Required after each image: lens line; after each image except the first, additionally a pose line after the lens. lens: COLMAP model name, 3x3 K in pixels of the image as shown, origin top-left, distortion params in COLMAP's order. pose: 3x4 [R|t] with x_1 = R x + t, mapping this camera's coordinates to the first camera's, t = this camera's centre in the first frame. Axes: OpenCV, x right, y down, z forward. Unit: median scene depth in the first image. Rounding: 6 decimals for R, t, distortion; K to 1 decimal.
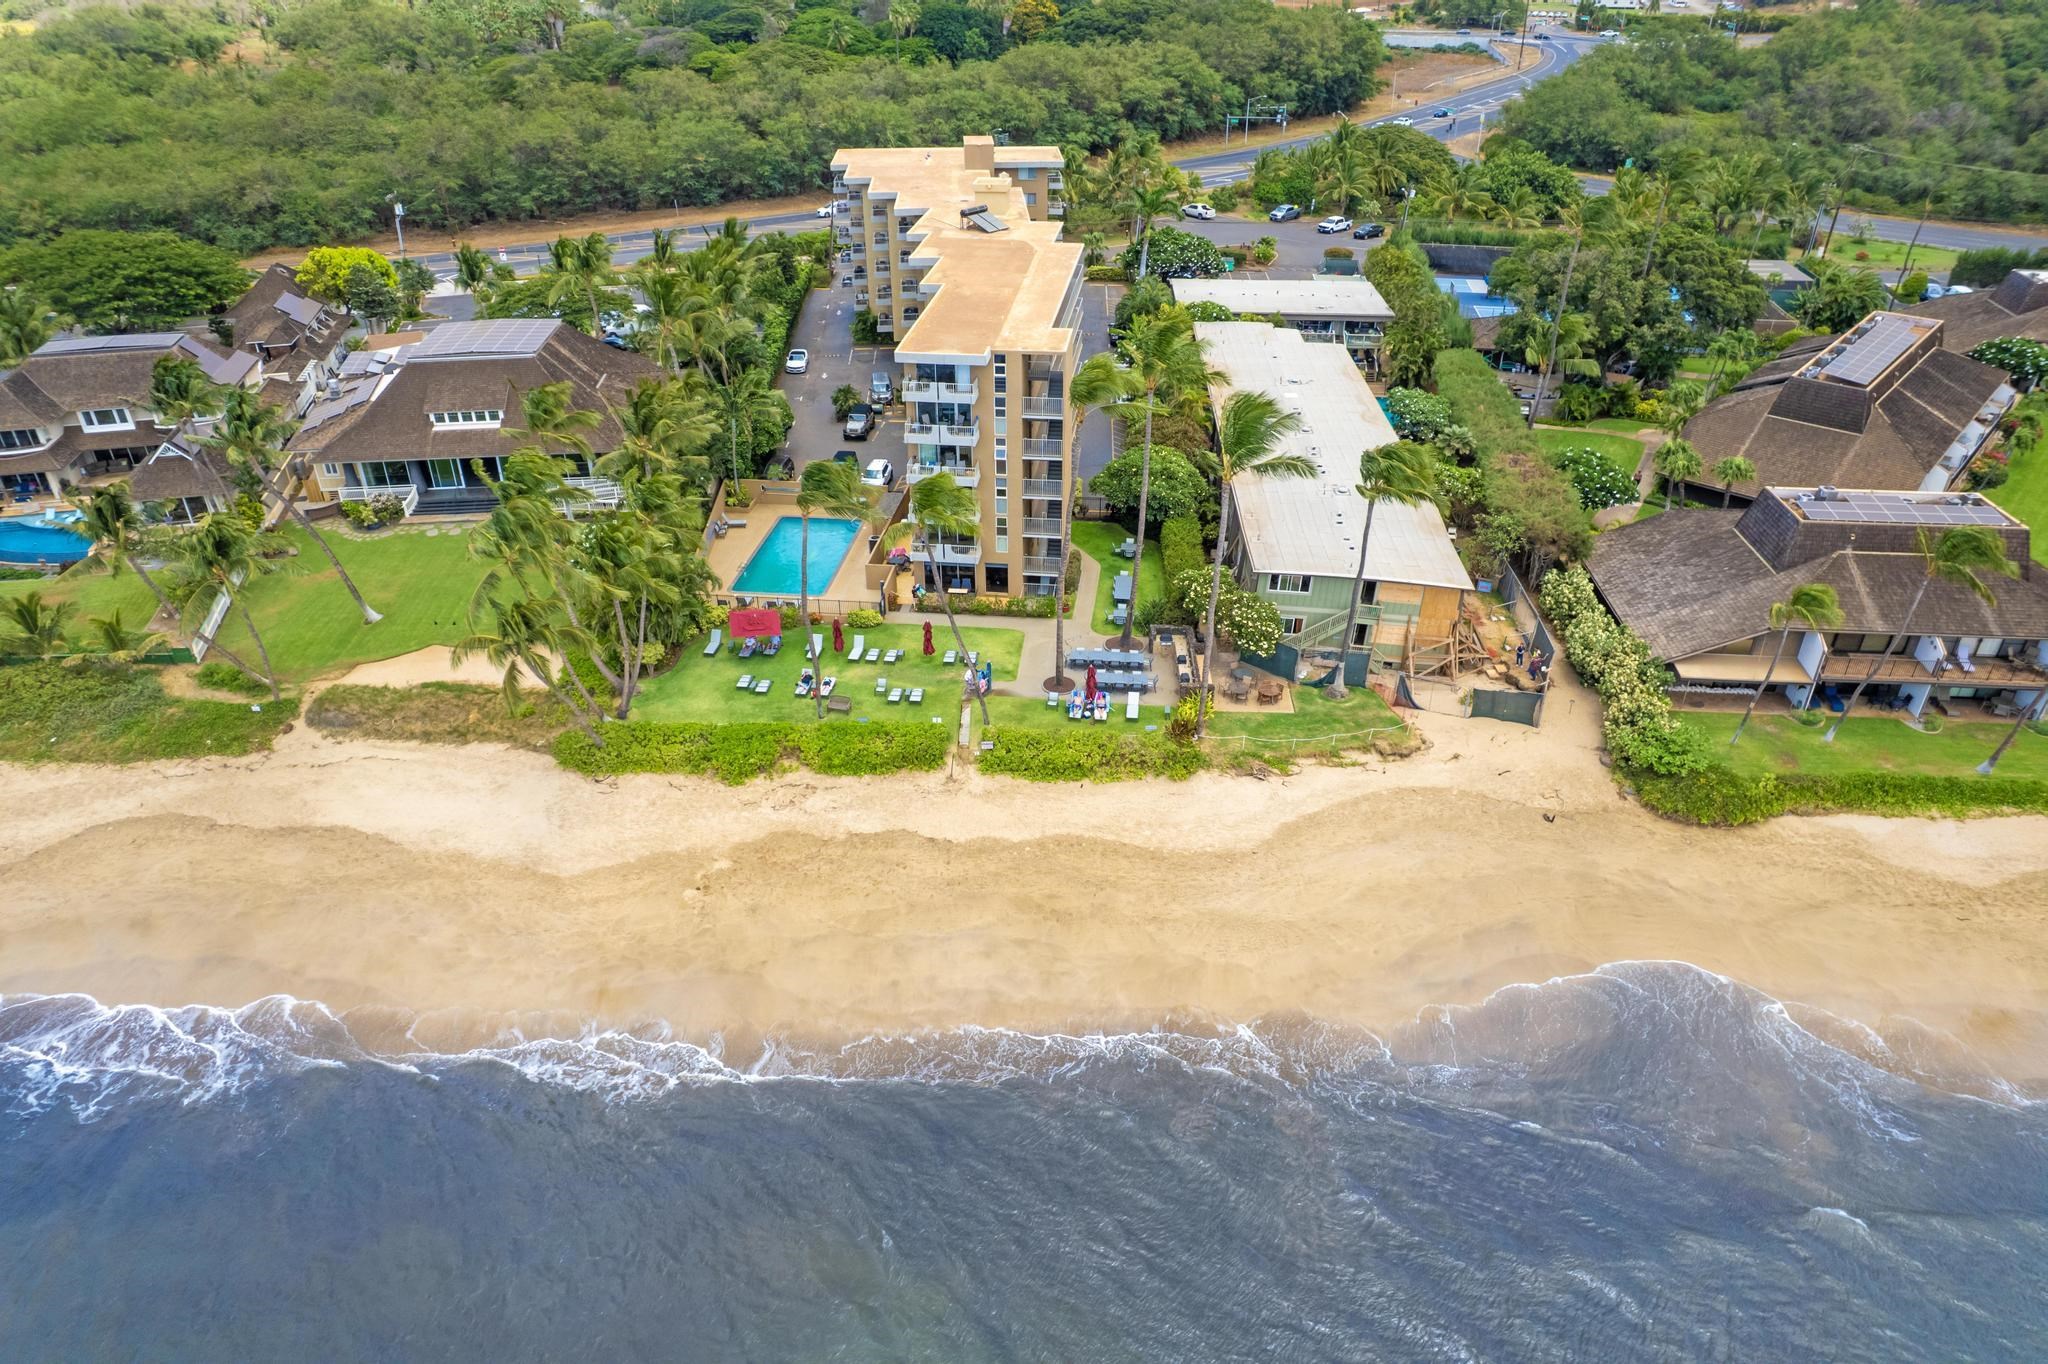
lens RADIAL K [[1289.1, 0, 1026.0], [0, 1289.1, 667.9], [0, 0, 1]] dist [-0.033637, 0.006945]
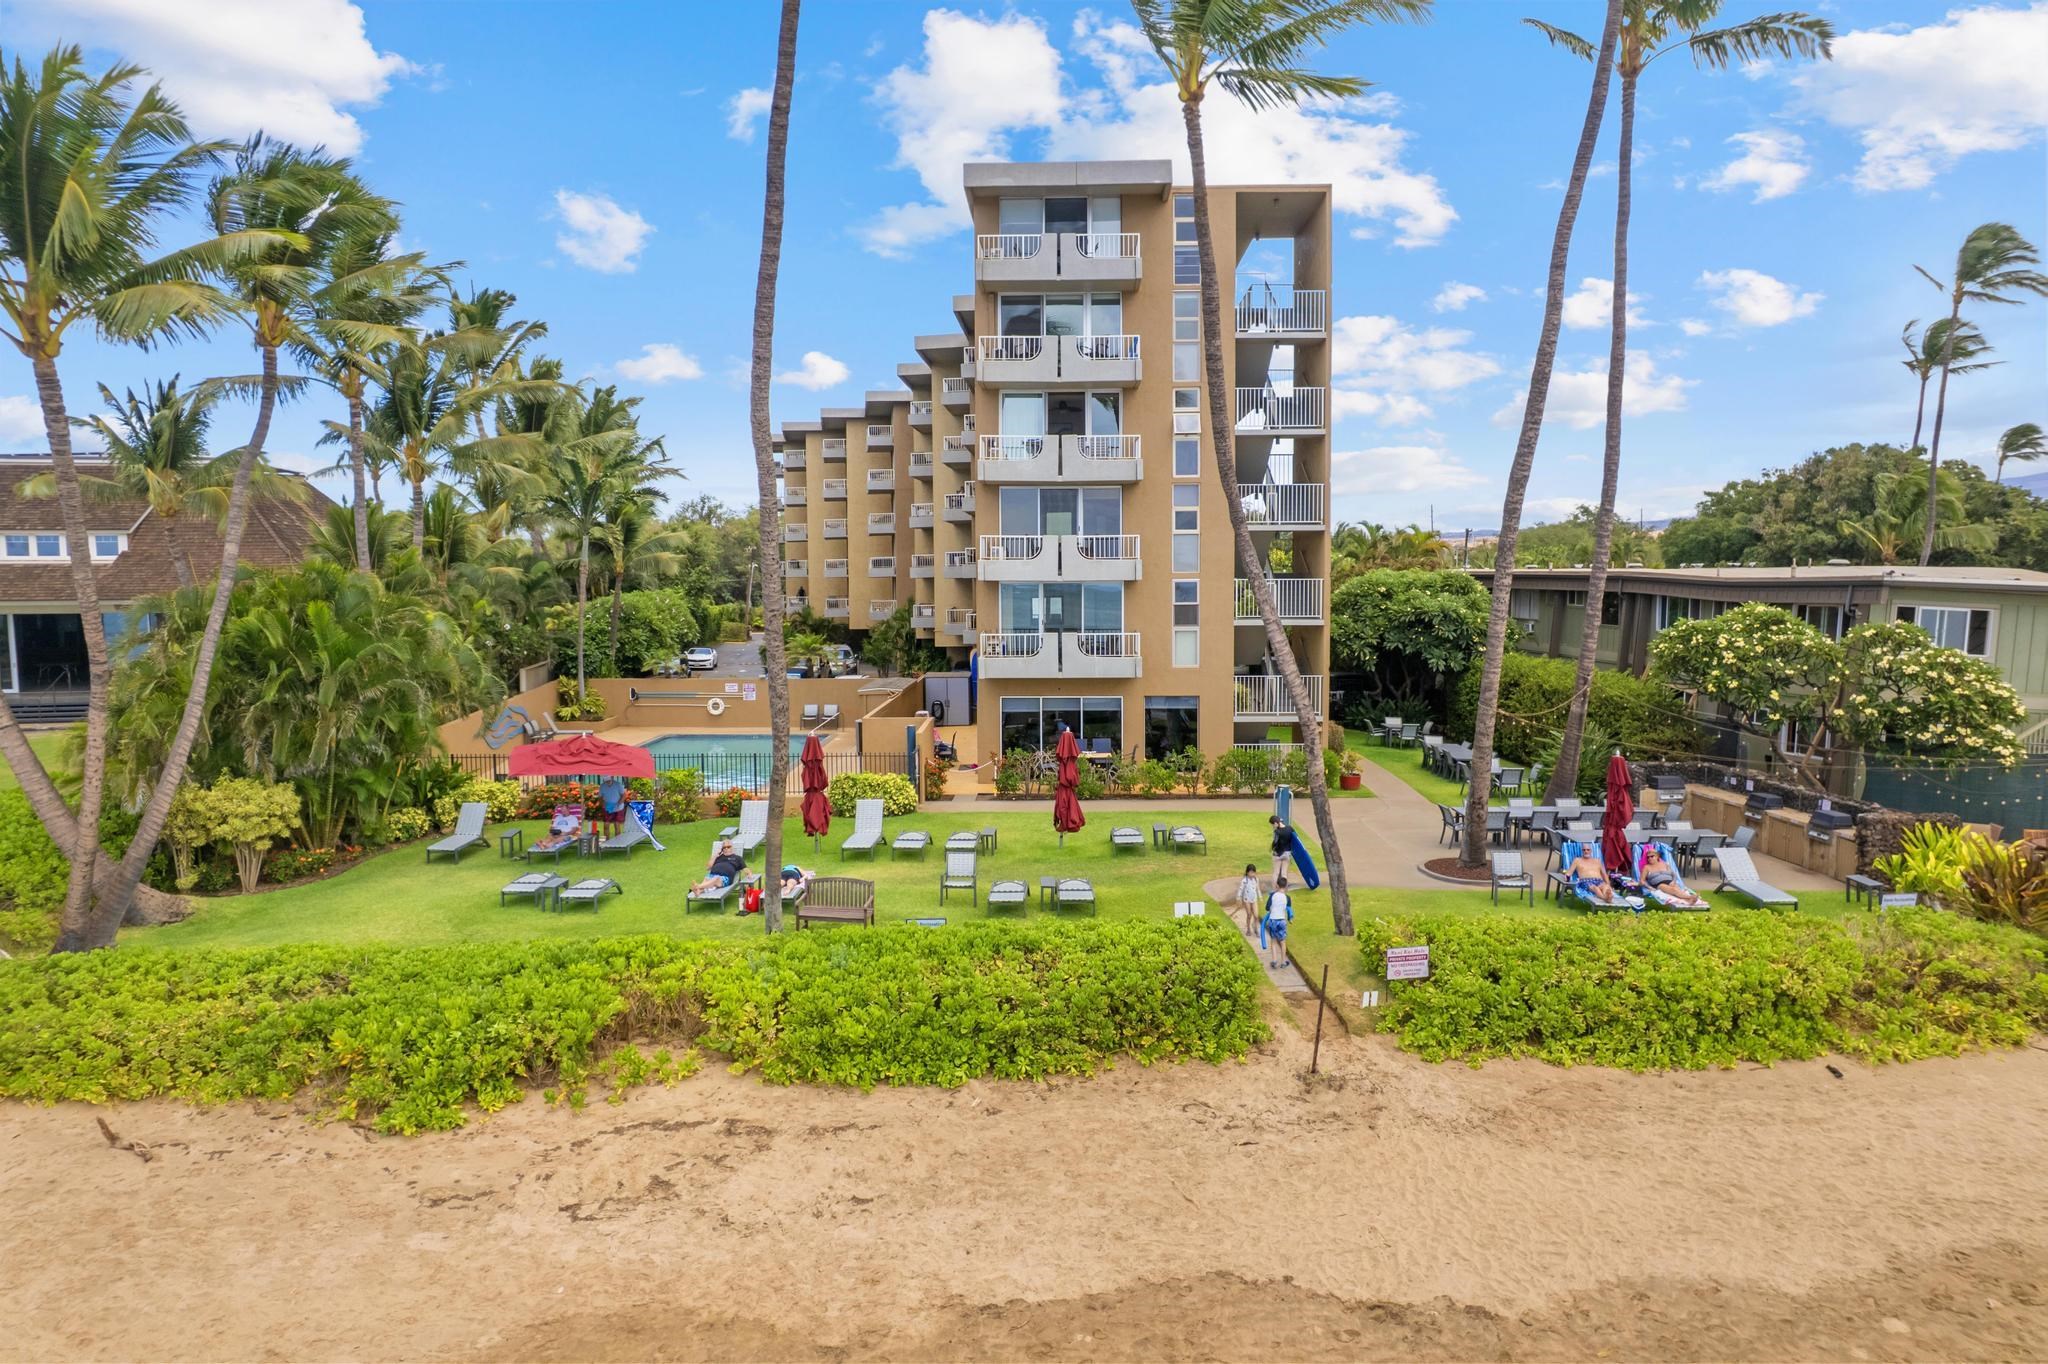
lens RADIAL K [[1289.1, 0, 1027.5], [0, 1289.1, 684.3], [0, 0, 1]] dist [-0.033637, 0.006945]
pose [[0.995582, -0.008264, 0.093532, -0.134047], [0.047823, 0.901867, -0.429358, 0.118761], [-0.080805, 0.431934, 0.898278, 0.733102]]
